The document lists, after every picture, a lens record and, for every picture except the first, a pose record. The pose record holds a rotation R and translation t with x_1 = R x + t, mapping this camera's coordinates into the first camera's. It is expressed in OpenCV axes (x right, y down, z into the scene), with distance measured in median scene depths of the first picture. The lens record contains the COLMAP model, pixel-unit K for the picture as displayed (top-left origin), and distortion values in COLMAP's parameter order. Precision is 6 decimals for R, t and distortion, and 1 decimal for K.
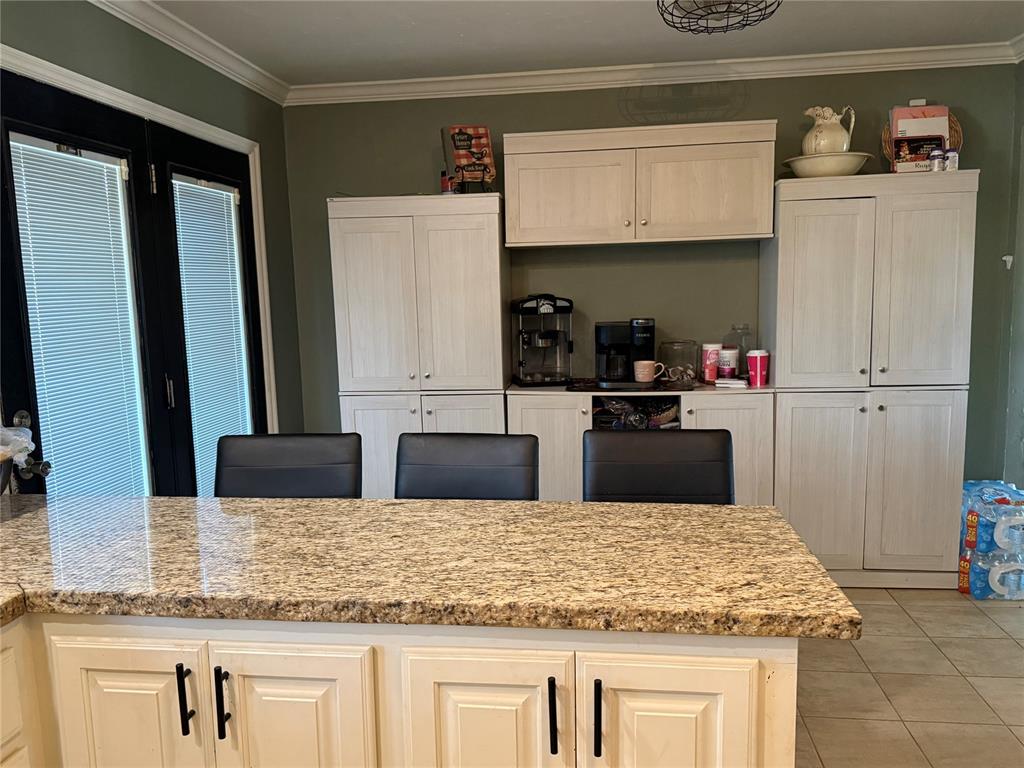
lens RADIAL K [[773.8, 0, 512.0], [0, 773.8, 384.0], [0, 0, 1]] dist [0.128314, -0.201856]
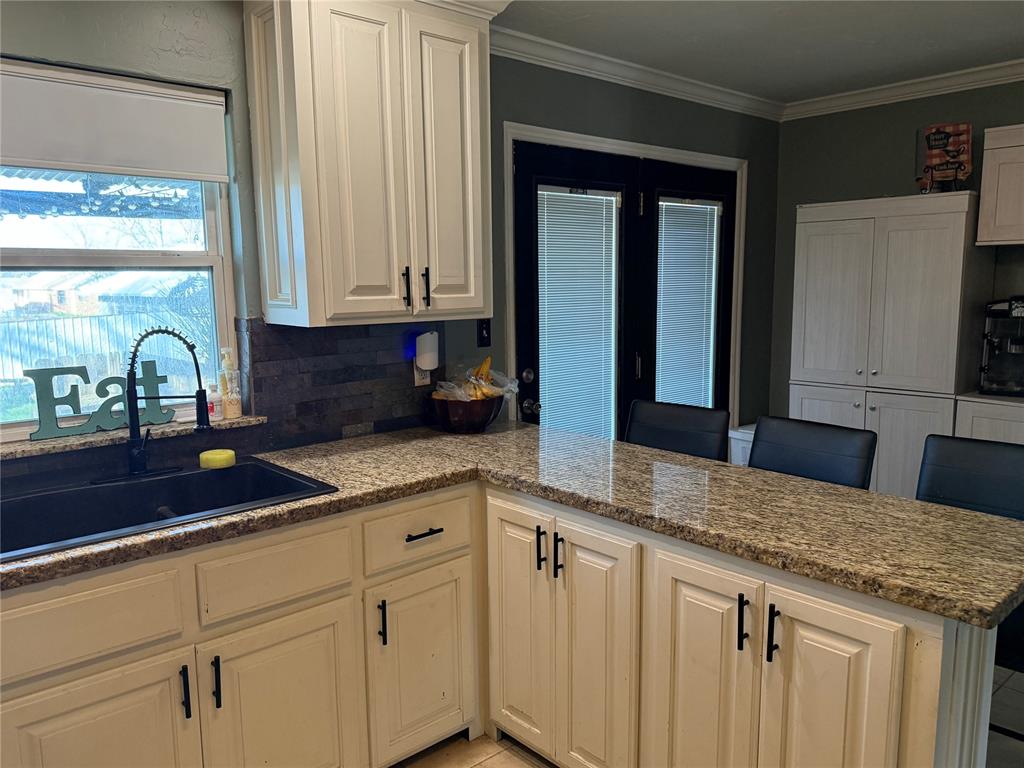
lens RADIAL K [[773.8, 0, 512.0], [0, 773.8, 384.0], [0, 0, 1]] dist [0.128314, -0.201856]
pose [[0.754593, 0.102484, -0.648141, 0.477355], [-0.089879, 0.994562, 0.052619, -0.017714], [0.650009, 0.018548, 0.759700, -0.237245]]
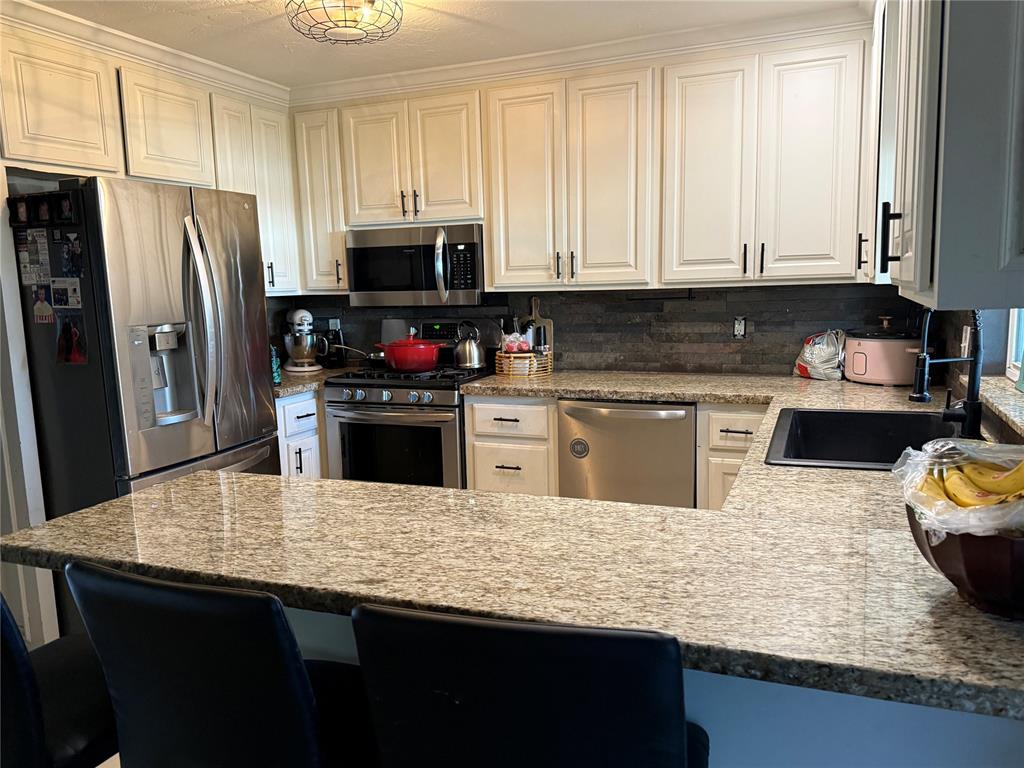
lens RADIAL K [[773.8, 0, 512.0], [0, 773.8, 384.0], [0, 0, 1]] dist [0.128314, -0.201856]
pose [[-0.963817, 0.014891, 0.266148, -0.553819], [0.084525, 0.963987, 0.252161, -0.222127], [-0.252808, 0.265533, -0.930366, 1.872786]]
